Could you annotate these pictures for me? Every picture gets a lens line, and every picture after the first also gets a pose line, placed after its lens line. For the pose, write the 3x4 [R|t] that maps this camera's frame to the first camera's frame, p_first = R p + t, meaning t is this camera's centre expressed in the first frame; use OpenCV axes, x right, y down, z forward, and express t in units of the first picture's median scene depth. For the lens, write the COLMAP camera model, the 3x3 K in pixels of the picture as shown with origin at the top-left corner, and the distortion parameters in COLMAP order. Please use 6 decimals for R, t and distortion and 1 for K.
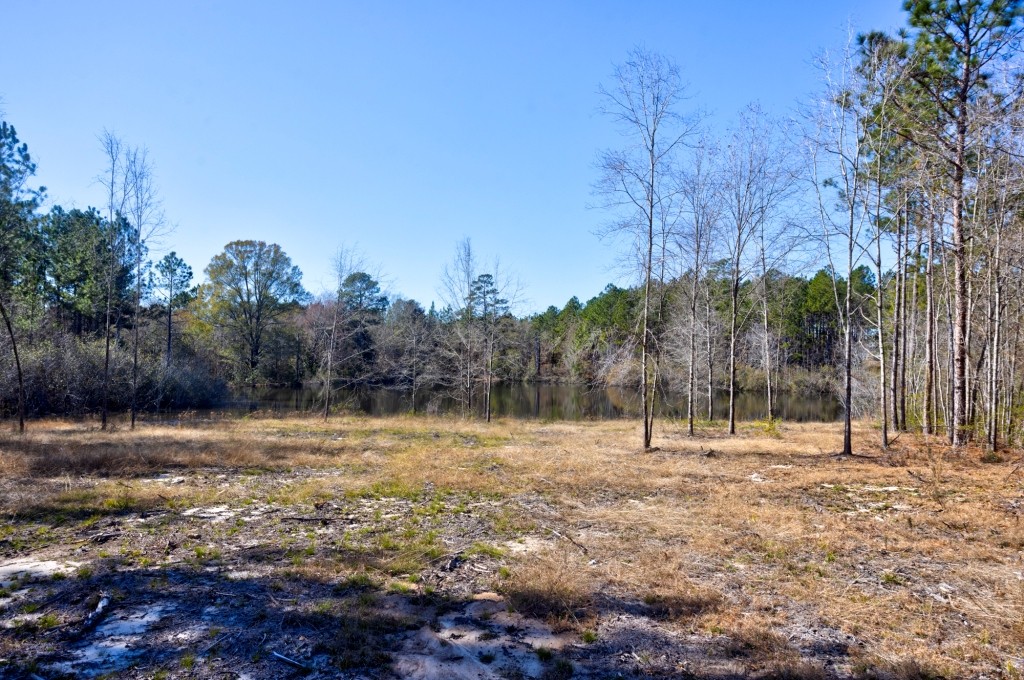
lens RADIAL K [[744.1, 0, 512.0], [0, 744.1, 340.0], [0, 0, 1]] dist [0.003115, 0.001070]
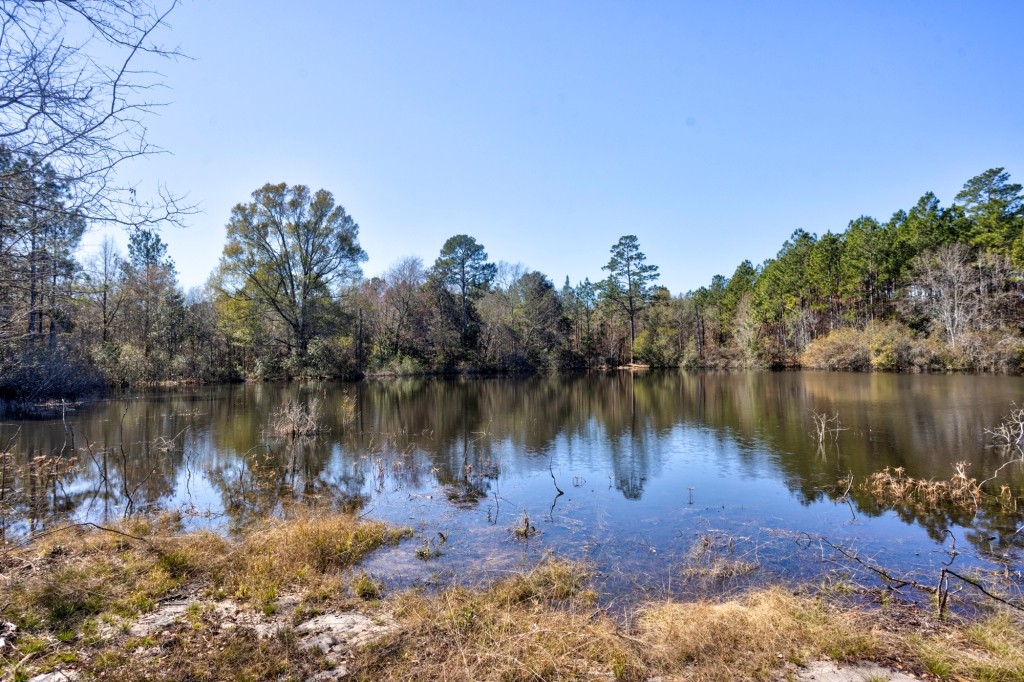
lens RADIAL K [[655.6, 0, 512.0], [0, 655.6, 341.0], [0, 0, 1]] dist [-0.000410, 0.000022]
pose [[0.965884, -0.036156, -0.256439, 0.022776], [0.036021, 0.999337, -0.005224, 0.026458], [0.256458, -0.004191, 0.966546, 0.320237]]
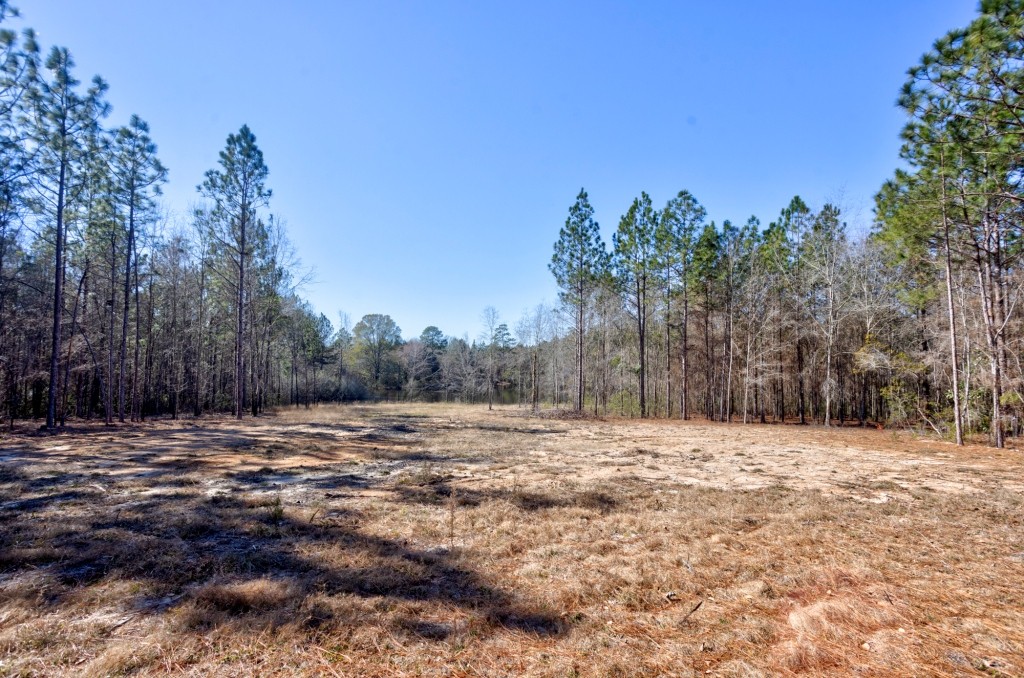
lens RADIAL K [[504.7, 0, 512.0], [0, 504.7, 339.0], [0, 0, 1]] dist [-0.000156, -0.000011]
pose [[0.998305, -0.010059, -0.057316, 0.059901], [0.008286, 0.999483, -0.031082, -0.017839], [0.057599, 0.030554, 0.997872, -0.217121]]
